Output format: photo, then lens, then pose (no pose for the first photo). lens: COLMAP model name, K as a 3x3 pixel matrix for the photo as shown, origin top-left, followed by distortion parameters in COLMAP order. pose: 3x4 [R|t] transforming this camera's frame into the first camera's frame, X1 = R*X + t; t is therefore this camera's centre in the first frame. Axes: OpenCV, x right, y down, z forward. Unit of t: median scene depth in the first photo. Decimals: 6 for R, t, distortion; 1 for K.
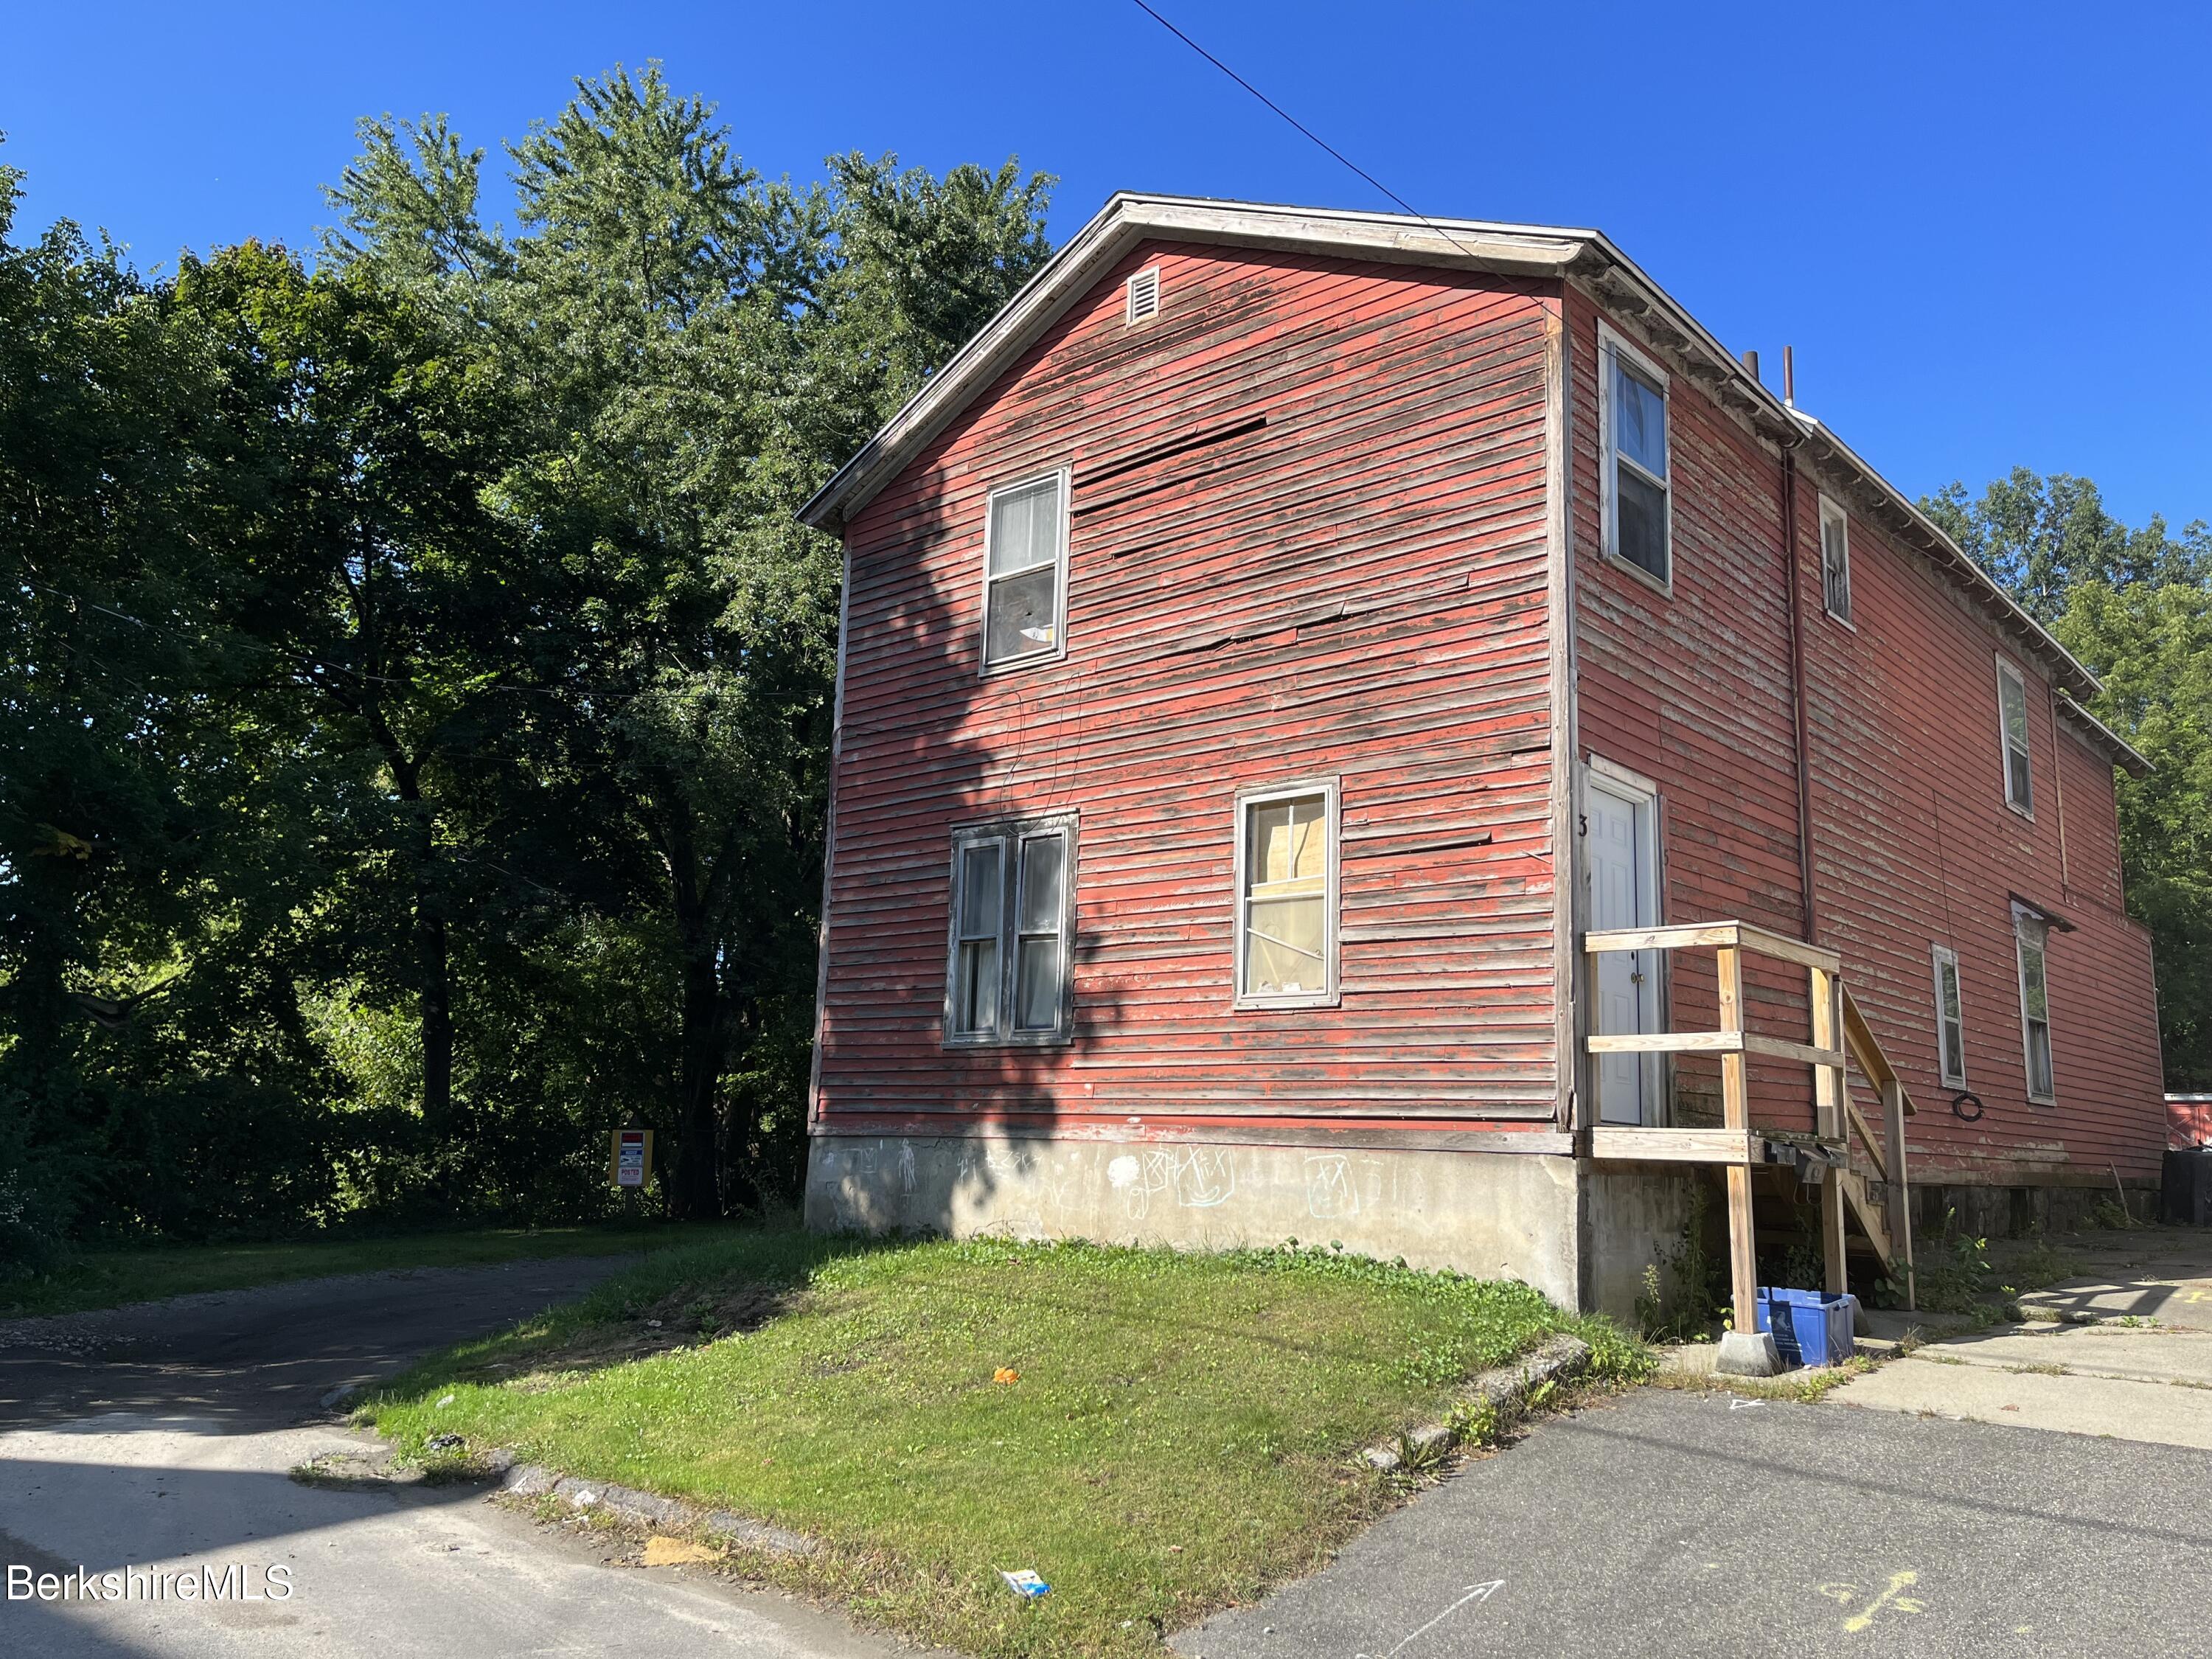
lens RADIAL K [[1657.7, 0, 1106.0], [0, 1657.7, 829.5], [0, 0, 1]] dist [0.070739, -0.000806]
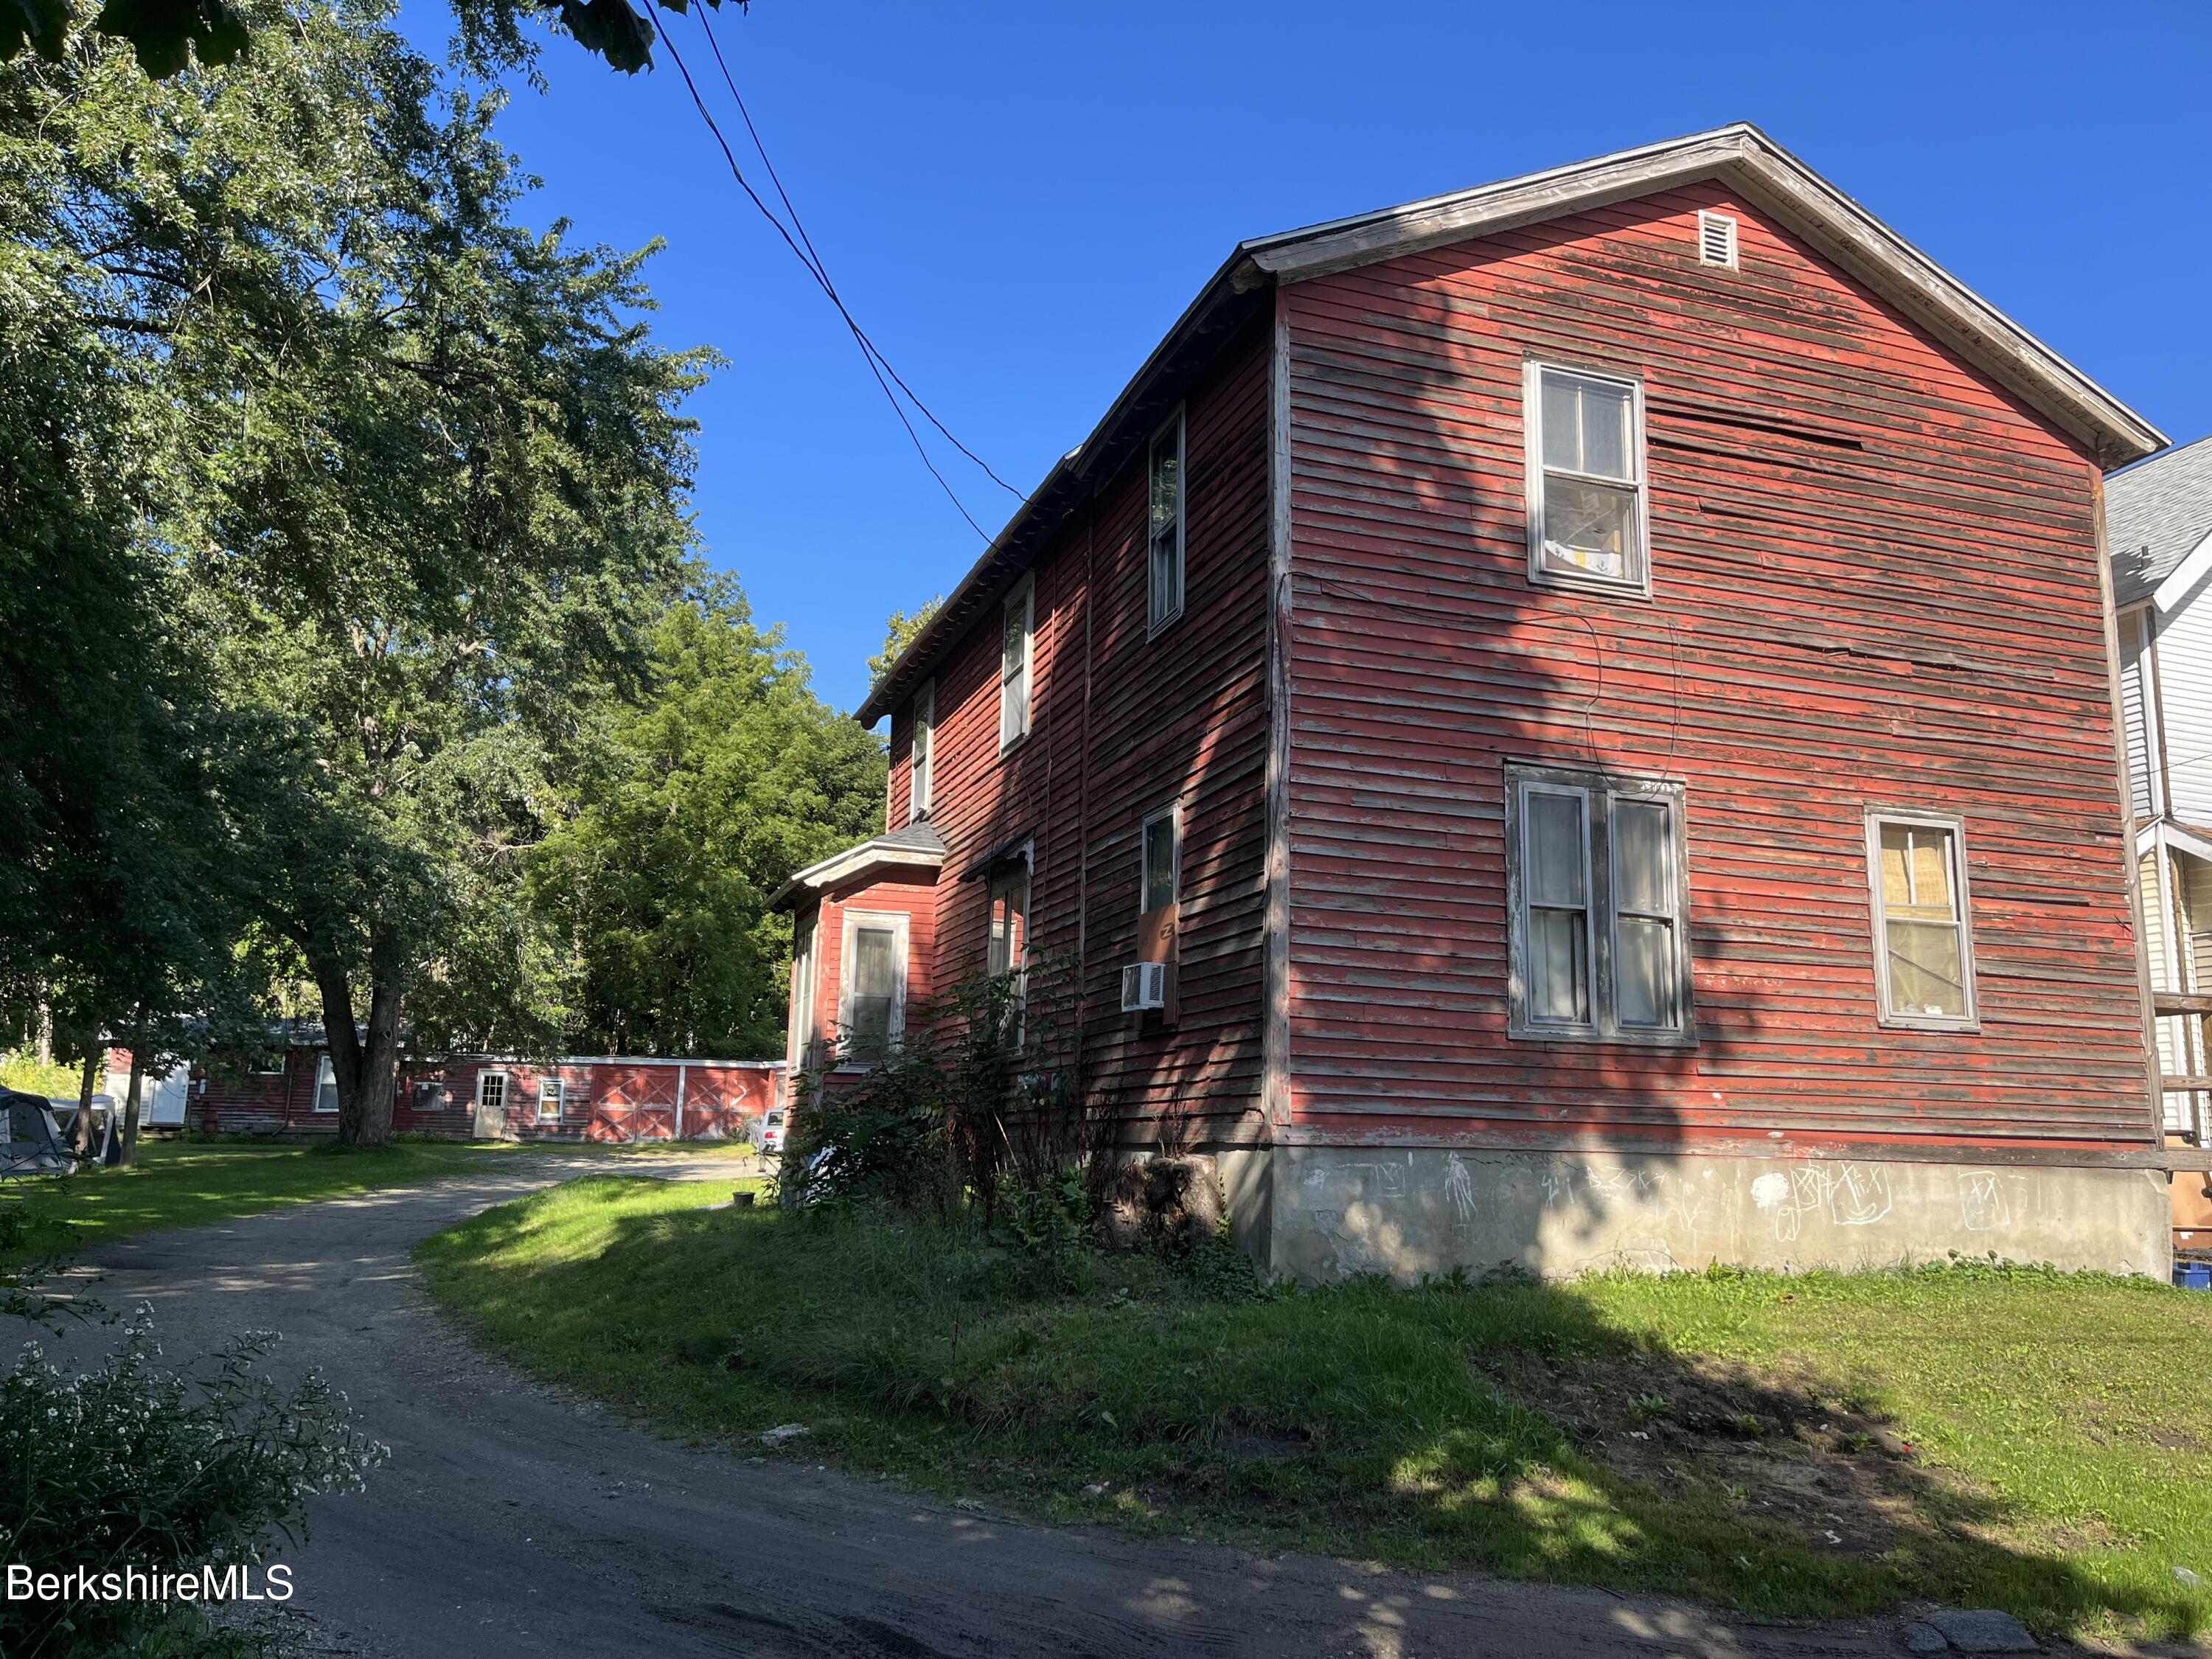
lens RADIAL K [[1702.3, 0, 1106.0], [0, 1702.3, 829.5], [0, 0, 1]] dist [-0.002297, 0.000276]
pose [[0.503876, 0.146447, 0.851271, -0.956881], [-0.173736, 0.982565, -0.066198, 0.129339], [-0.846124, -0.114541, 0.520533, 0.803448]]
